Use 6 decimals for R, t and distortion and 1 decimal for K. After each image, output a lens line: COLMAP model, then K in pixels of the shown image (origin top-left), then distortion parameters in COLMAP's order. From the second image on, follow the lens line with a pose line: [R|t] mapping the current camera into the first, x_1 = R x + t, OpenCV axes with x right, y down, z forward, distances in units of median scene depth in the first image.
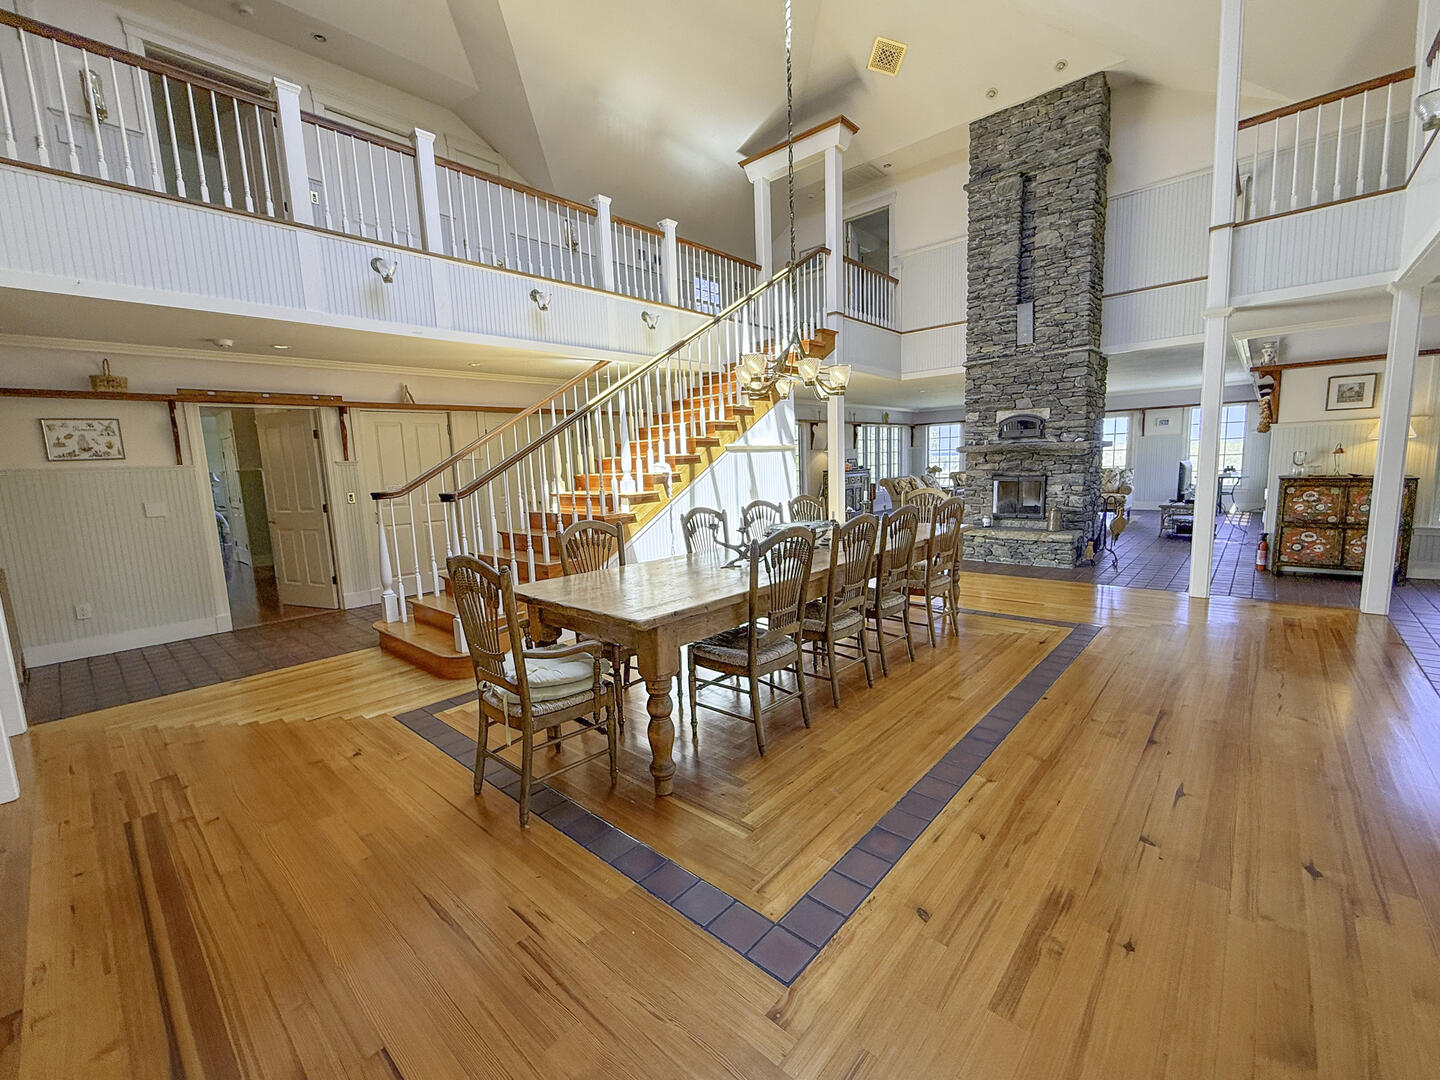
lens RADIAL K [[590.2, 0, 713.6], [0, 590.2, 537.0], [0, 0, 1]] dist [0.000042, 0.000096]
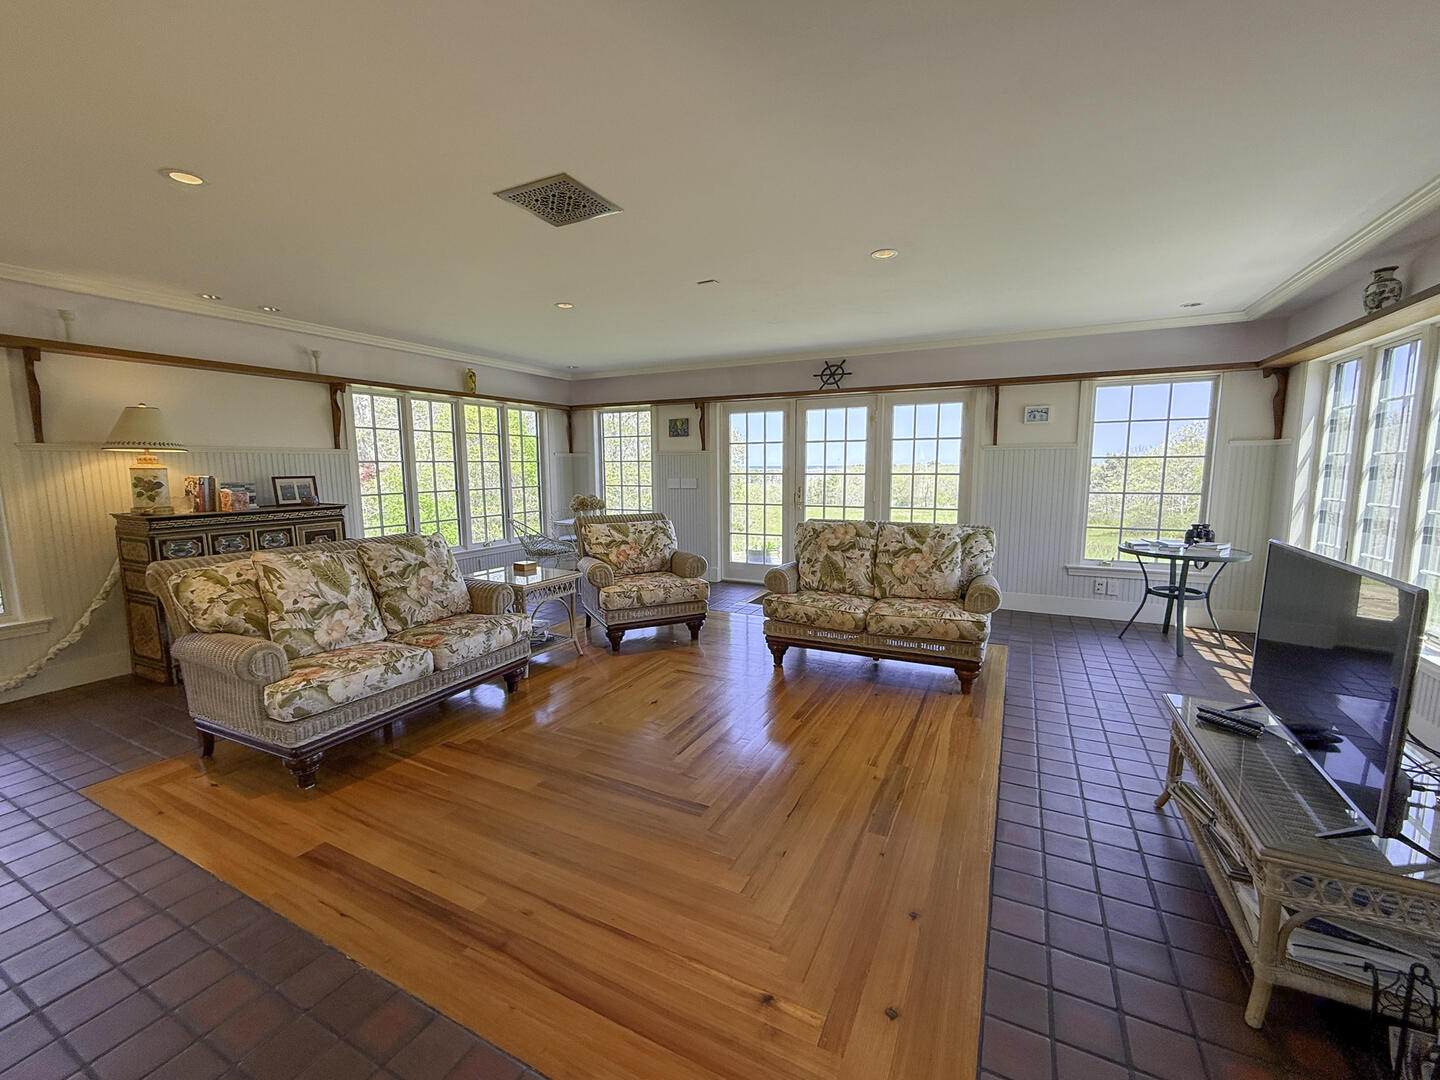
lens RADIAL K [[590.2, 0, 713.6], [0, 590.2, 537.0], [0, 0, 1]] dist [0.000042, 0.000096]
pose [[0.964820, 0.006561, 0.262830, 0.405463], [-0.000786, 0.999756, -0.022070, -0.091834], [-0.262911, 0.021087, 0.964590, 0.625603]]
